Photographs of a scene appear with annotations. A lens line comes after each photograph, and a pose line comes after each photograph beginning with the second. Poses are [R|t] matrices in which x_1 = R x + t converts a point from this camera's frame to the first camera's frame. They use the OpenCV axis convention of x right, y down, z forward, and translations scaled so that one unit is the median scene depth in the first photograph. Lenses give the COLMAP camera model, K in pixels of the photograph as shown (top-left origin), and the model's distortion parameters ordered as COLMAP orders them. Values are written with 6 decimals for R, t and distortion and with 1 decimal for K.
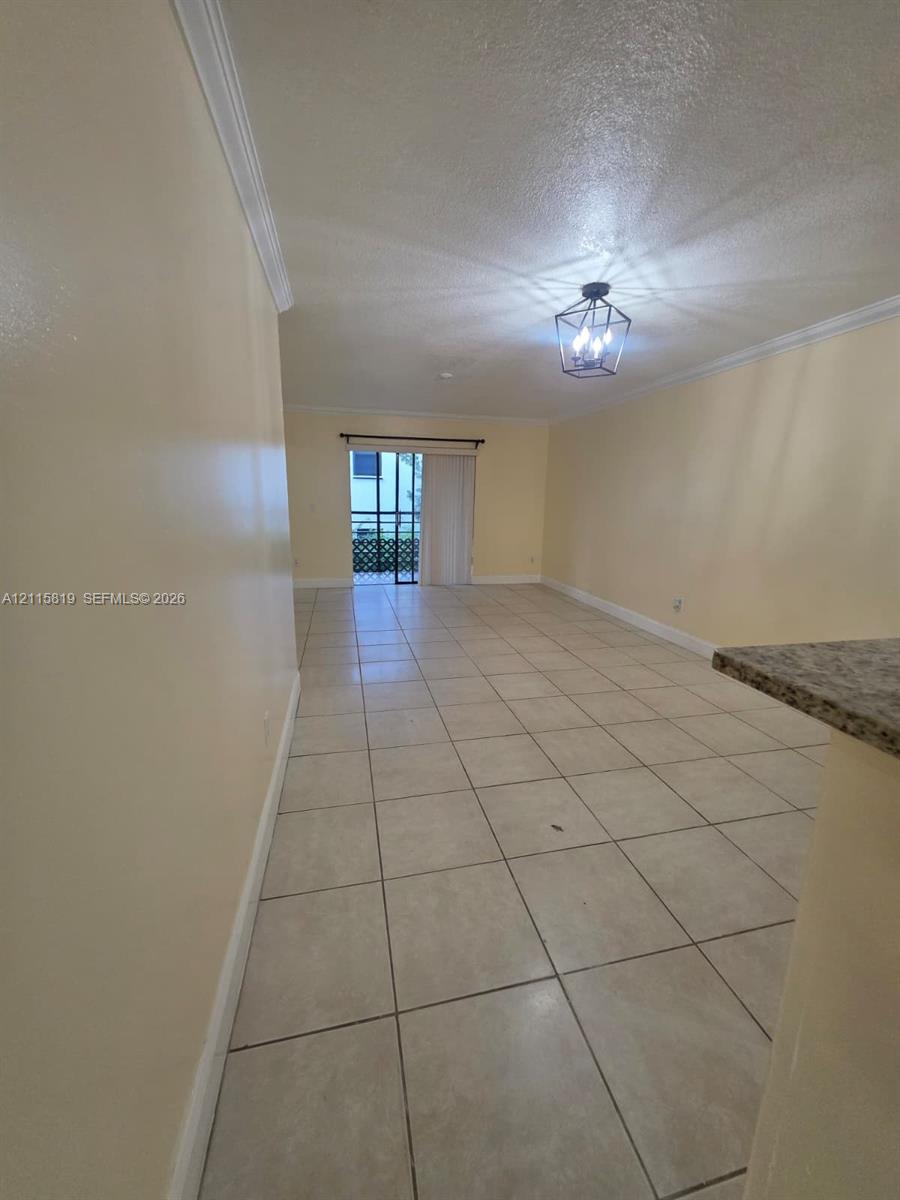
lens RADIAL K [[478.8, 0, 462.1], [0, 478.8, 599.0], [0, 0, 1]] dist [0.001261, 0.000141]
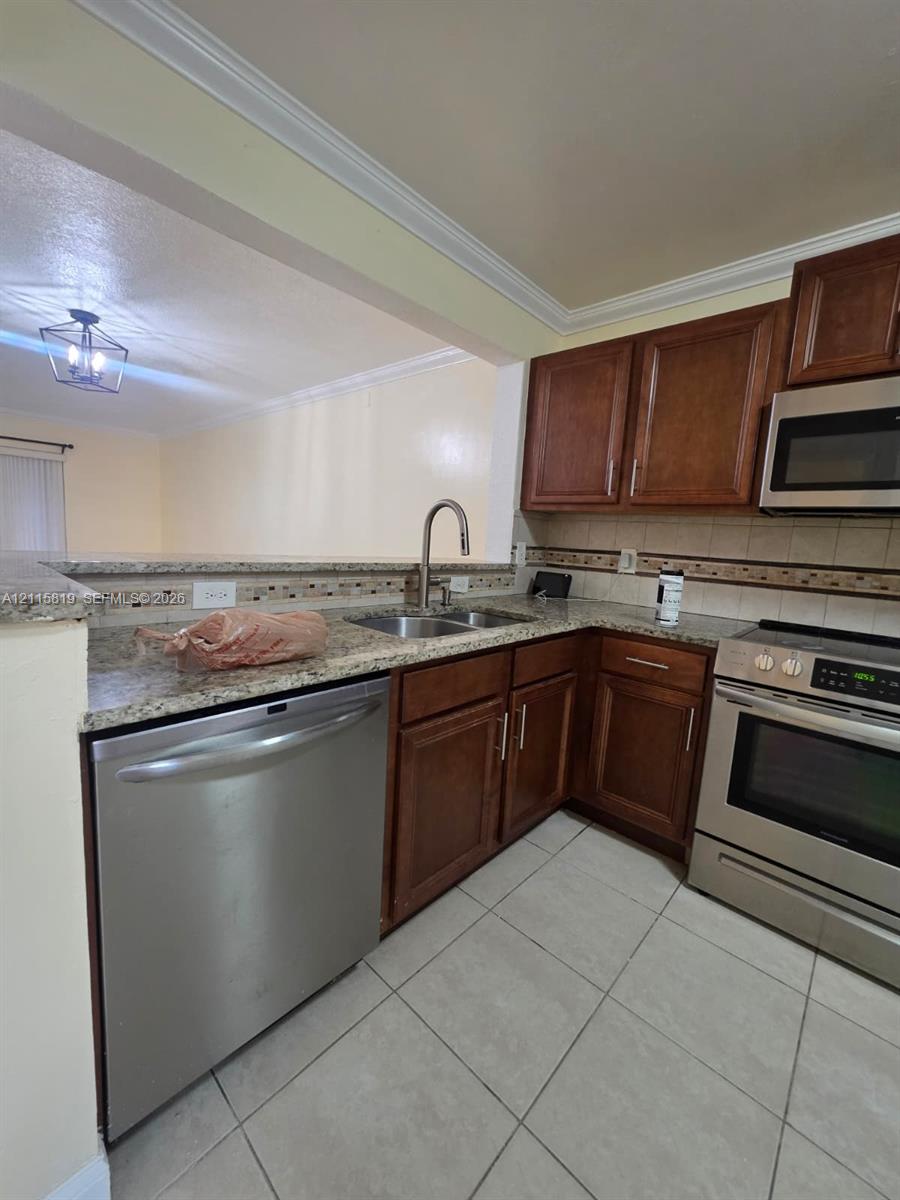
lens RADIAL K [[478.8, 0, 462.1], [0, 478.8, 599.0], [0, 0, 1]] dist [0.001261, 0.000141]
pose [[0.824050, -0.044344, 0.564778, 0.124307], [0.078723, 0.996223, -0.036642, 0.049148], [-0.561020, 0.074656, 0.824429, -0.140955]]
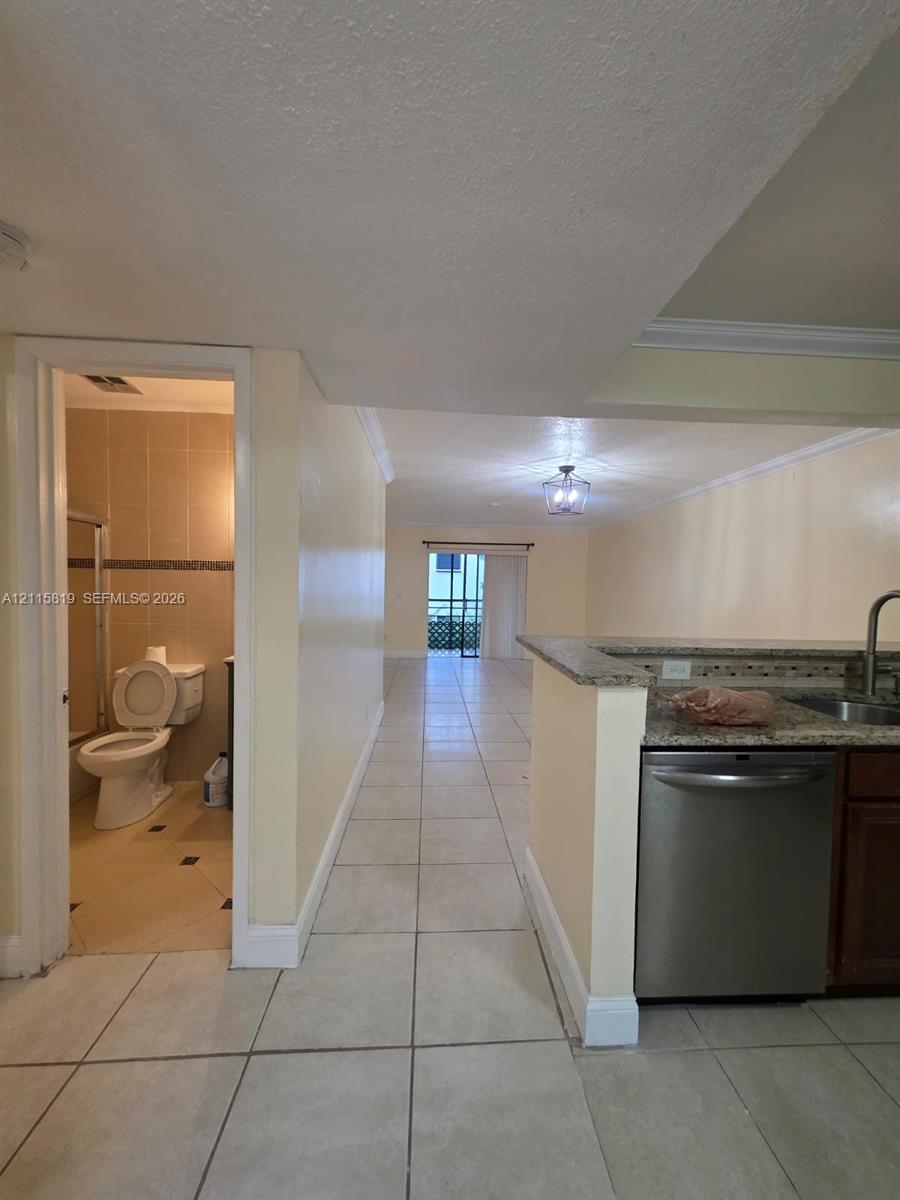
lens RADIAL K [[481.1, 0, 461.1], [0, 481.1, 600.6], [0, 0, 1]] dist [0.000657, 0.000202]
pose [[0.984921, 0.004414, -0.172950, 0.074613], [-0.035744, 0.983298, -0.178459, 0.046781], [0.169274, 0.181950, 0.968628, -0.224233]]
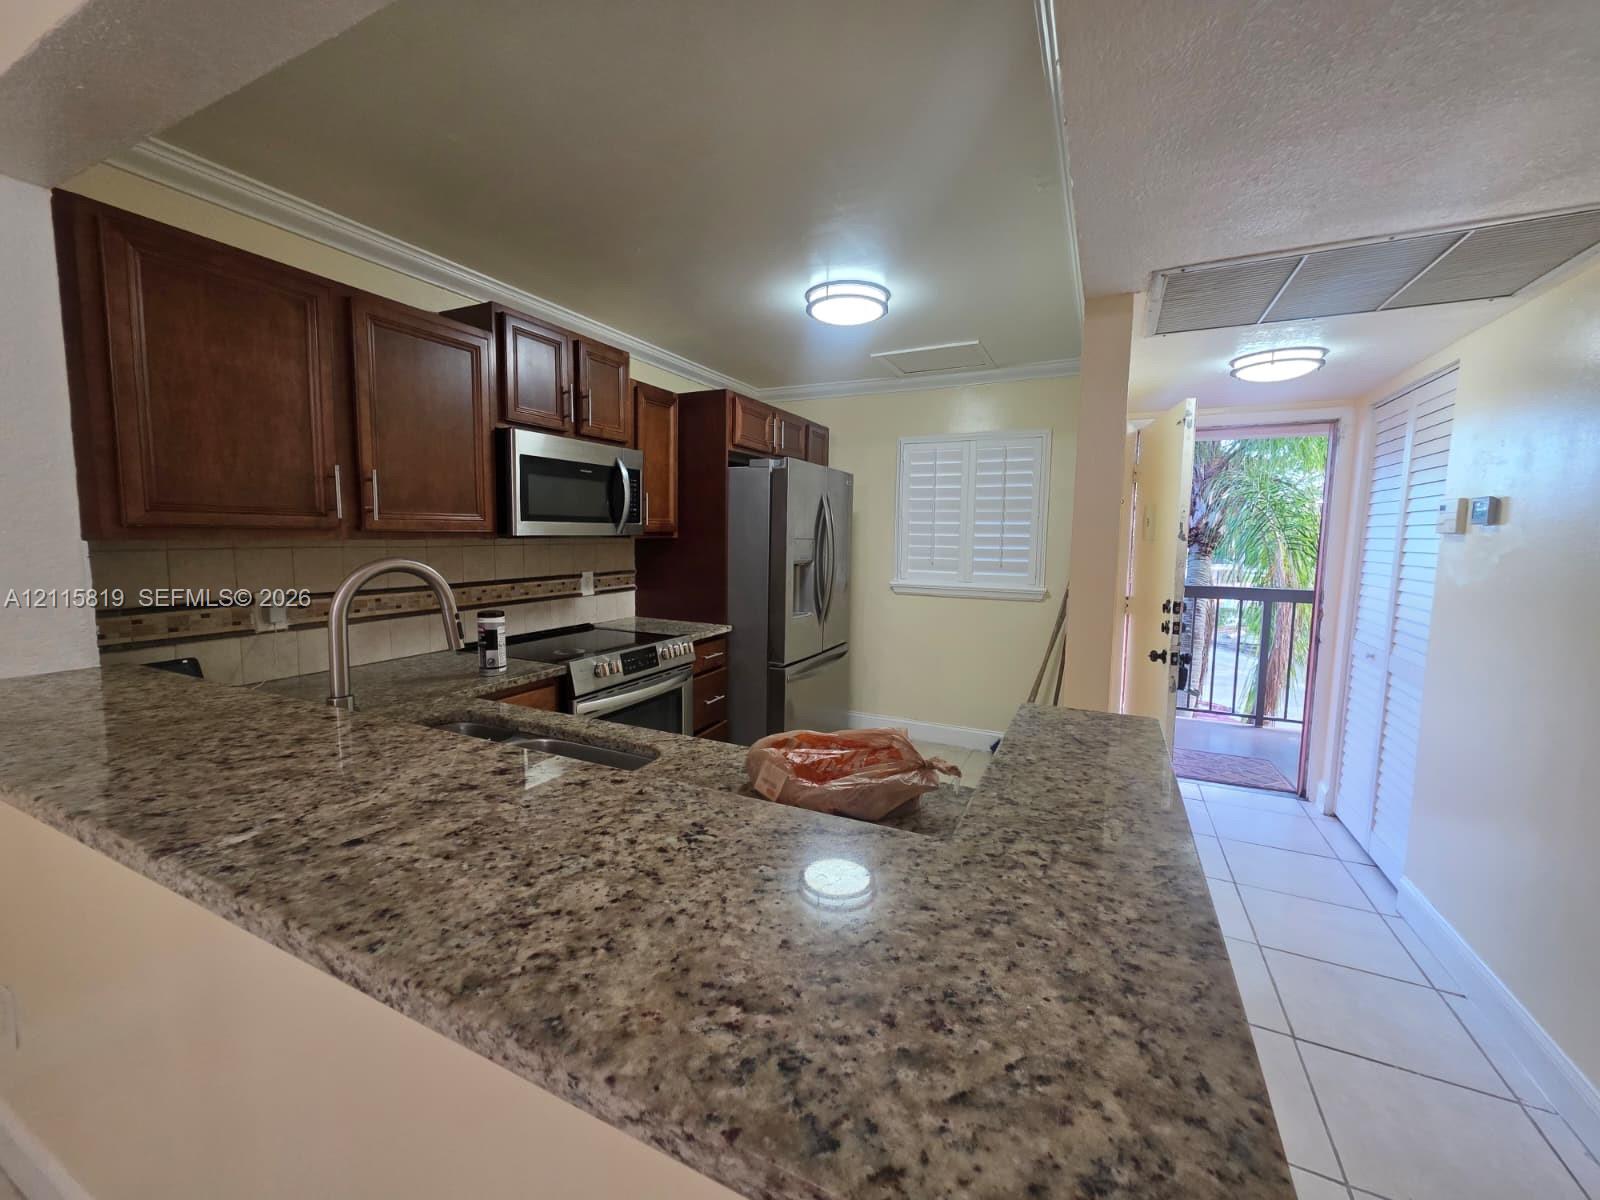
lens RADIAL K [[637.0, 0, 789.8], [0, 637.0, 589.8], [0, 0, 1]] dist [0.002090, 0.000280]
pose [[-0.765251, -0.087238, 0.637793, 0.060880], [0.110572, 0.958236, 0.263738, -0.041830], [-0.634164, 0.272348, -0.723645, 0.136711]]
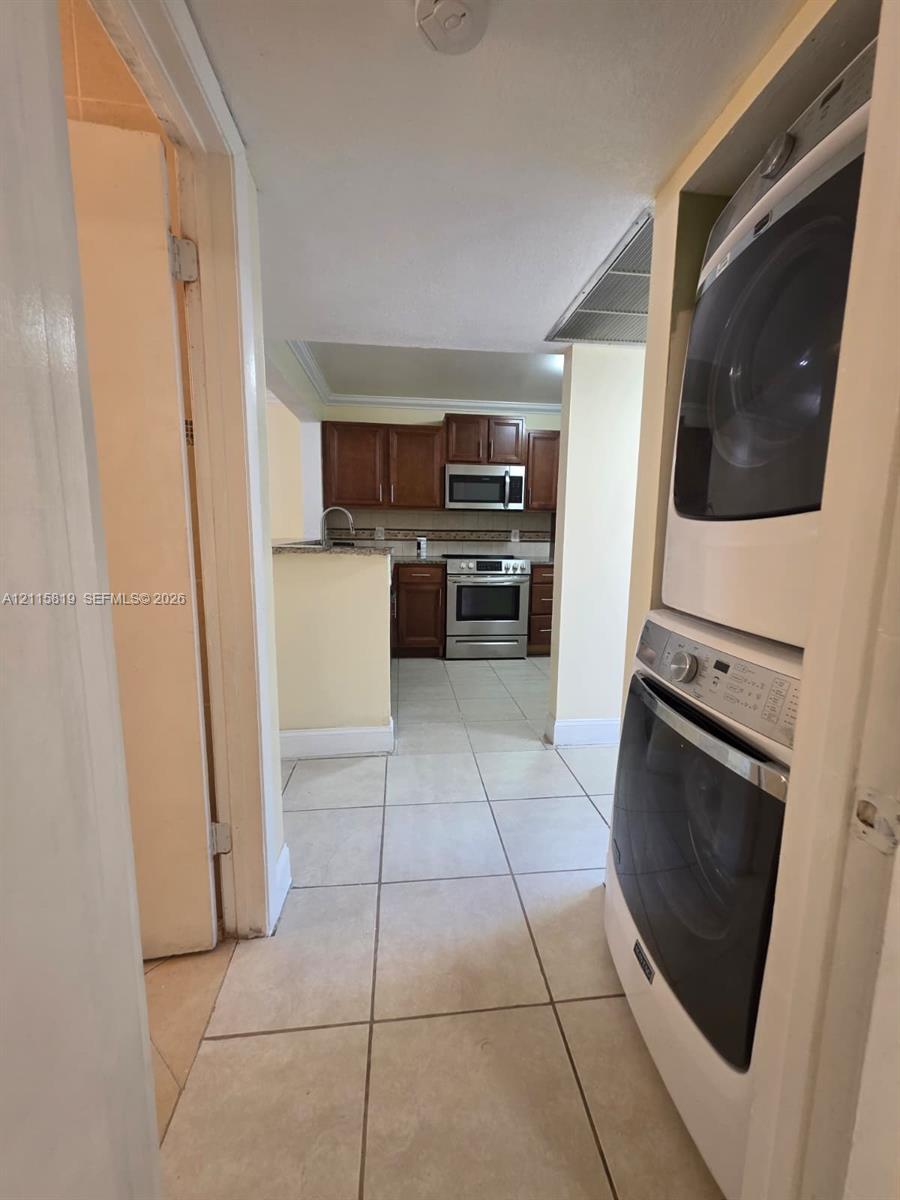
lens RADIAL K [[476.2, 0, 458.6], [0, 476.2, 599.3], [0, 0, 1]] dist [0.000988, -0.000222]
pose [[0.116560, -0.164509, 0.979464, -0.241280], [0.198141, 0.970214, 0.139376, 0.036820], [-0.973218, 0.177826, 0.145684, -0.112287]]
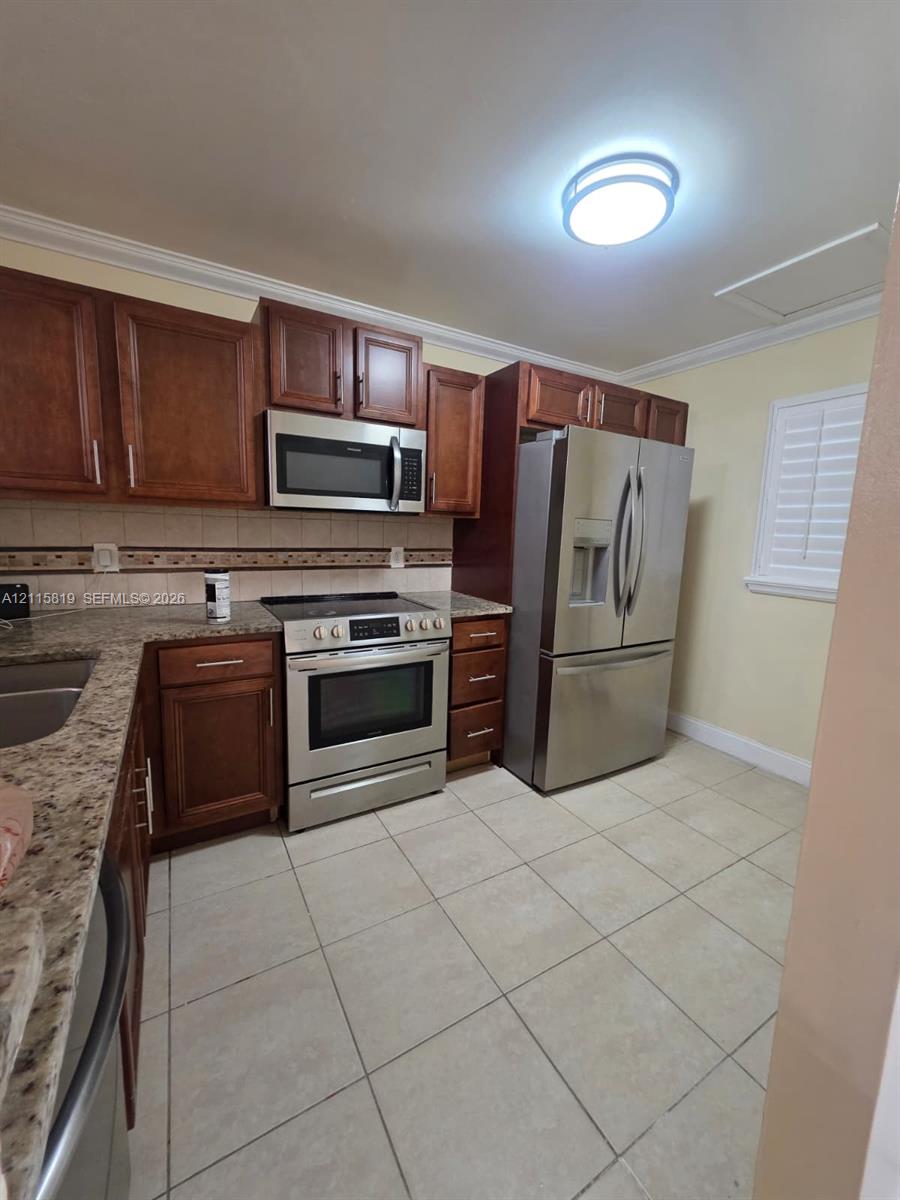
lens RADIAL K [[476.9, 0, 454.1], [0, 476.9, 596.8], [0, 0, 1]] dist [0.003169, 0.000132]
pose [[-0.290025, -0.165924, 0.942526, 0.076827], [0.168348, 0.960653, 0.220917, 0.012149], [-0.942096, 0.222744, -0.250681, -0.045387]]
